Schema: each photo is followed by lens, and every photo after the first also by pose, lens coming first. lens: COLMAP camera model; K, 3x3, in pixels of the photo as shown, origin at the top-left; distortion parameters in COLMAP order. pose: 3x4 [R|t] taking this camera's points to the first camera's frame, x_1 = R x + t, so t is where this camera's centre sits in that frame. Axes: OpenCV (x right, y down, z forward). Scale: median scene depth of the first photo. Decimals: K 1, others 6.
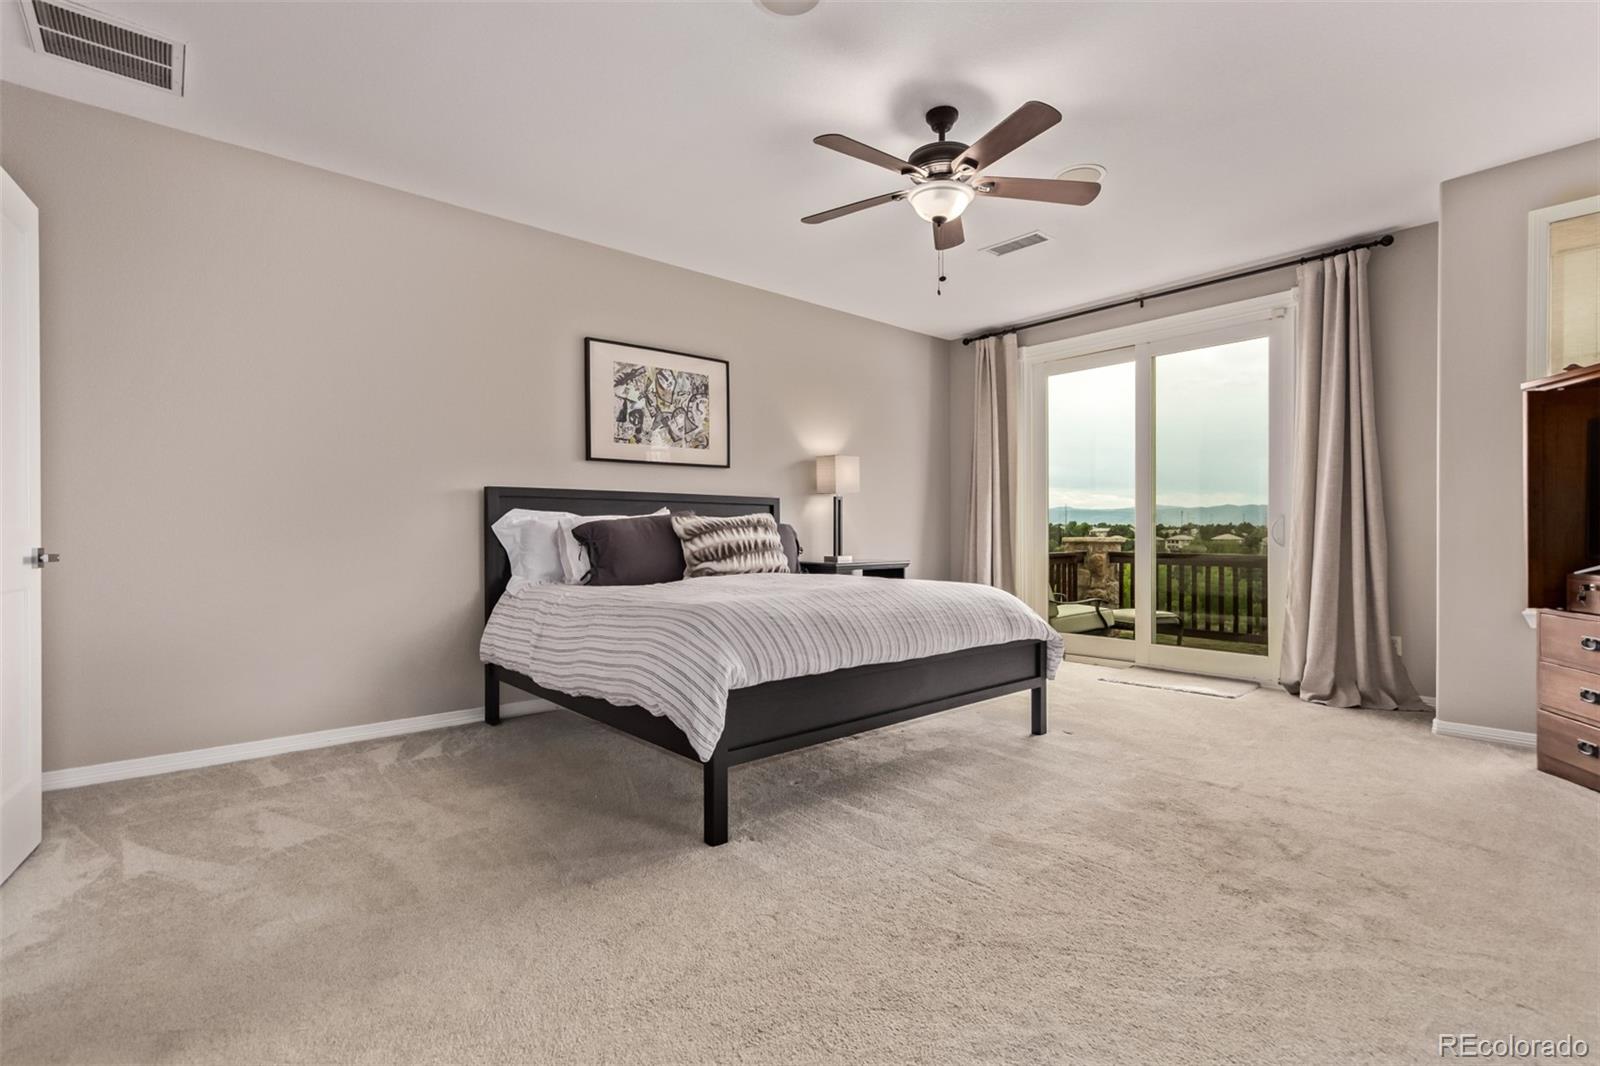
lens RADIAL K [[746.9, 0, 795.0], [0, 746.9, 535.6], [0, 0, 1]] dist [0.004619, 0.001460]
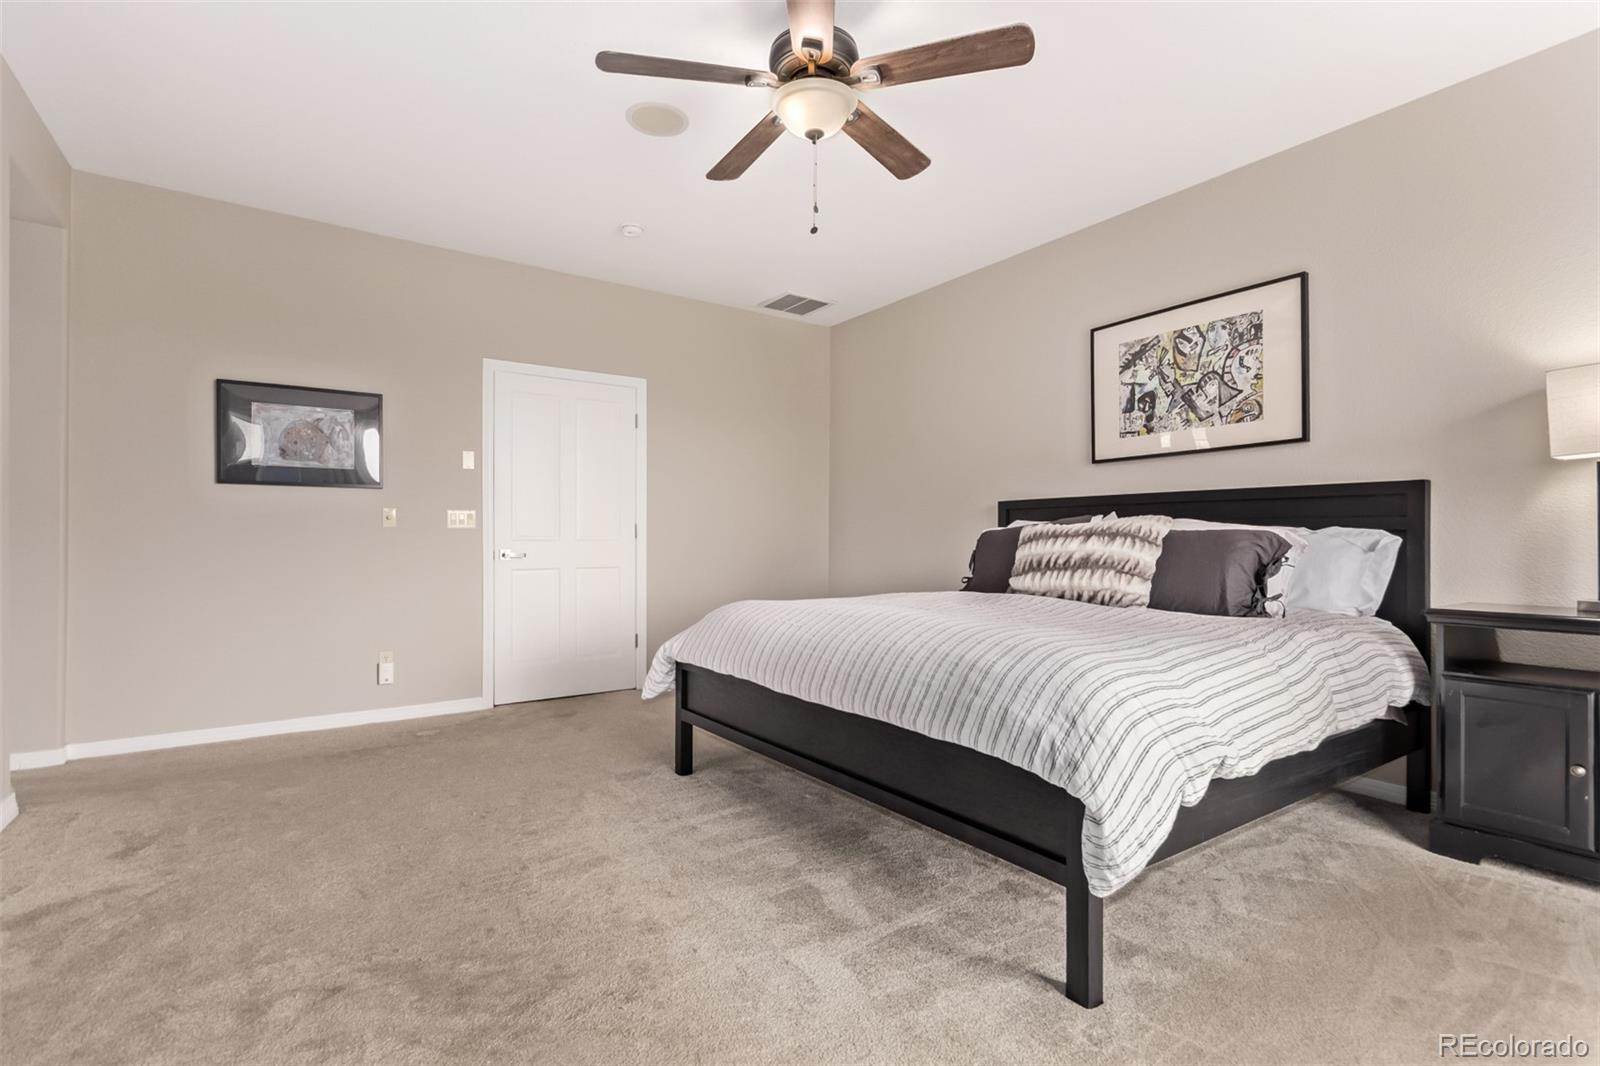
lens RADIAL K [[746.9, 0, 798.9], [0, 746.9, 536.8], [0, 0, 1]] dist [0.004619, 0.001460]
pose [[-0.096352, -0.005978, -0.995329, 0.743791], [-0.008460, 0.999951, -0.005186, -0.004967], [0.995311, 0.007921, -0.096398, 0.823904]]
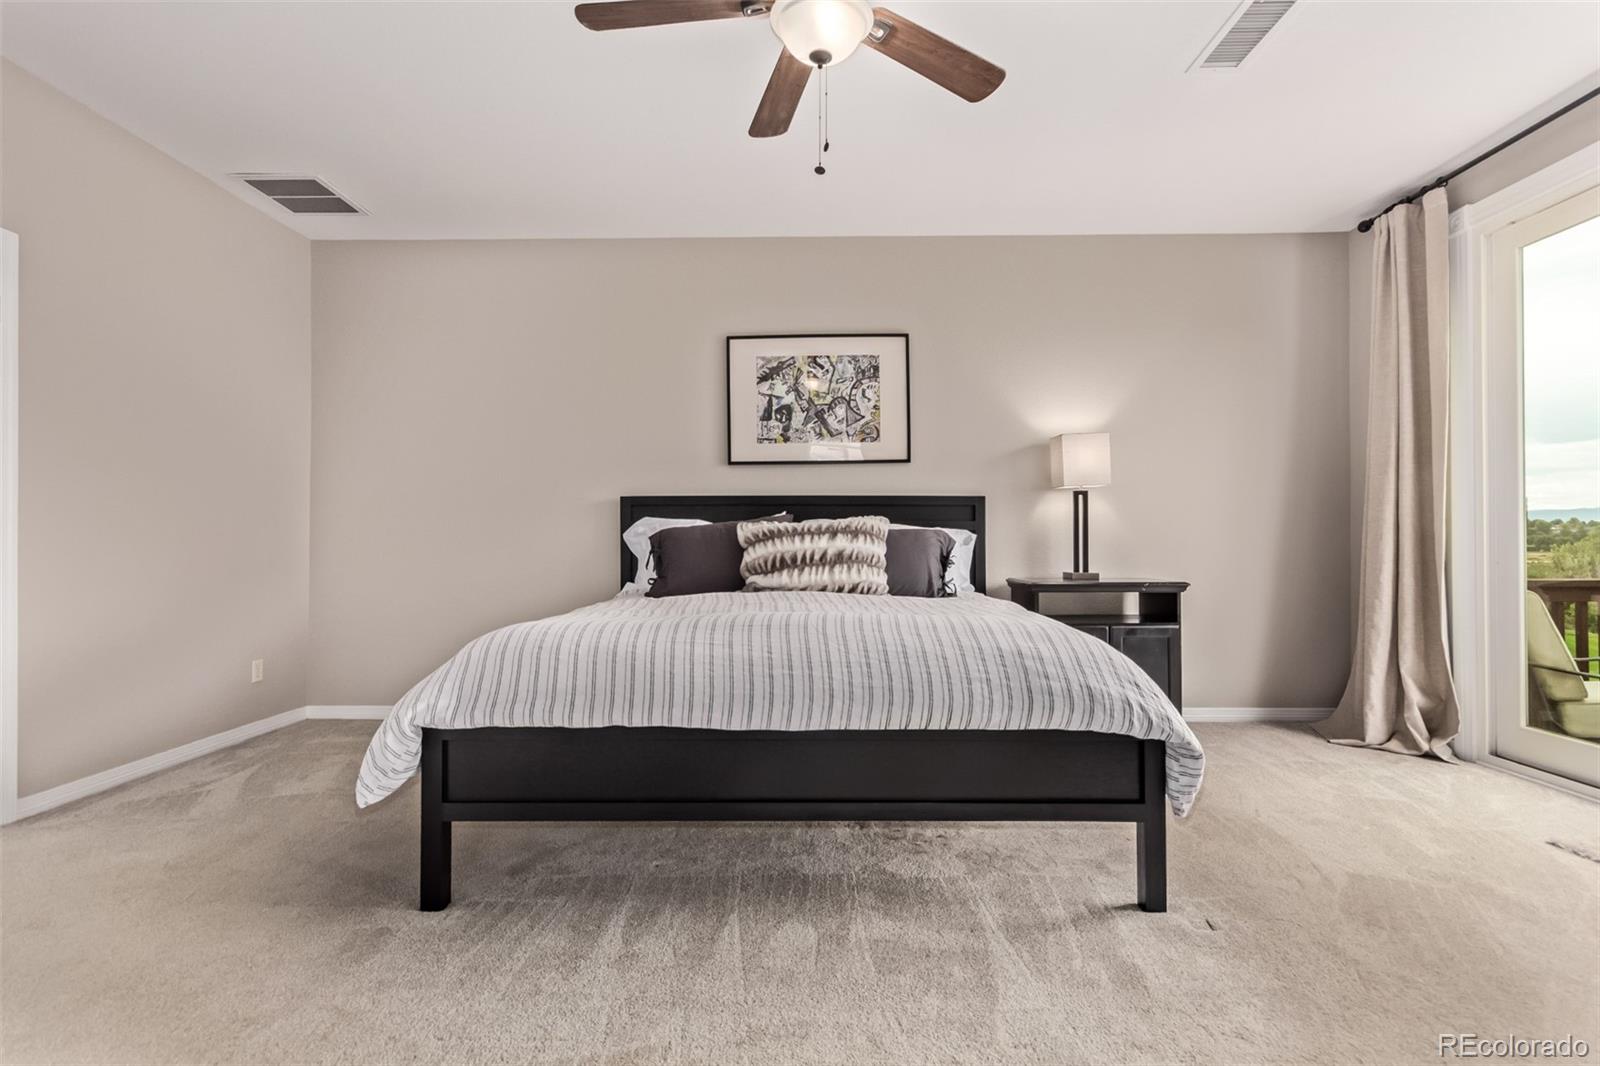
lens RADIAL K [[746.9, 0, 800.5], [0, 746.9, 531.8], [0, 0, 1]] dist [0.004619, 0.001460]
pose [[0.749403, -0.009021, -0.662052, 0.472618], [-0.002156, 0.999869, -0.016065, -0.000726], [0.662110, 0.013466, 0.749286, 0.392748]]
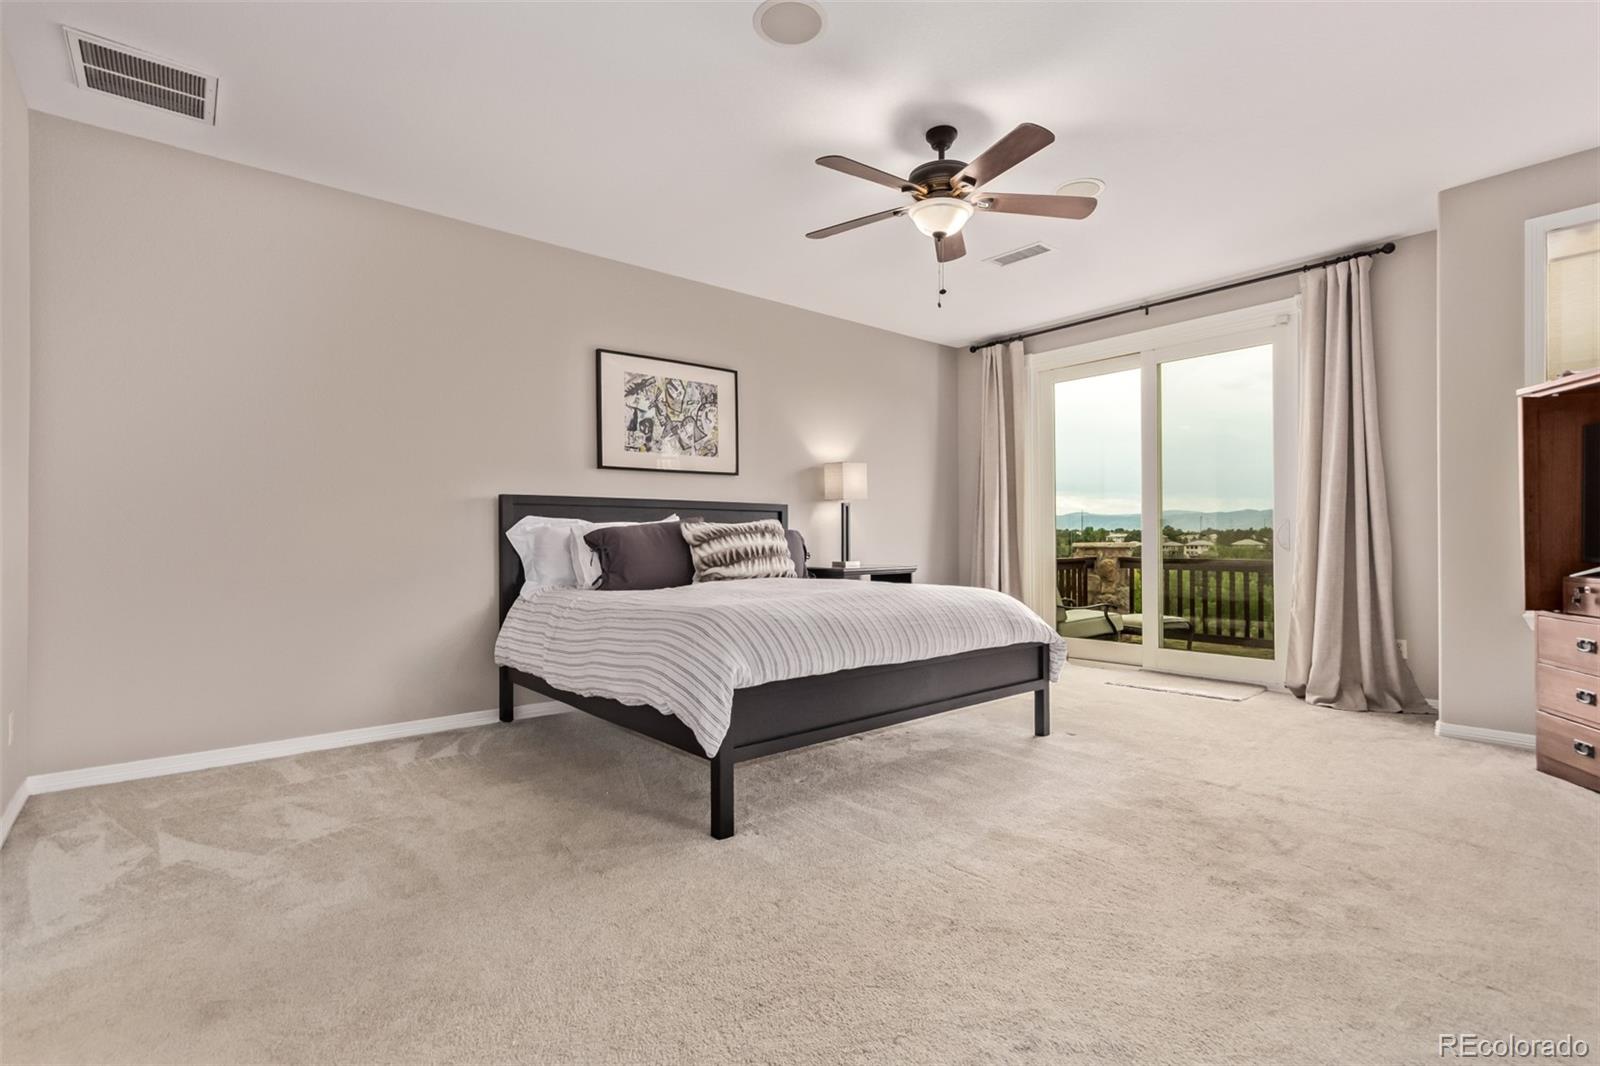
lens RADIAL K [[746.9, 0, 802.4], [0, 746.9, 533.3], [0, 0, 1]] dist [0.004619, 0.001460]
pose [[0.999982, -0.003376, -0.005027, 0.006441], [0.003317, 0.999926, -0.011665, 0.000982], [0.005066, 0.011648, 0.999919, -0.022925]]
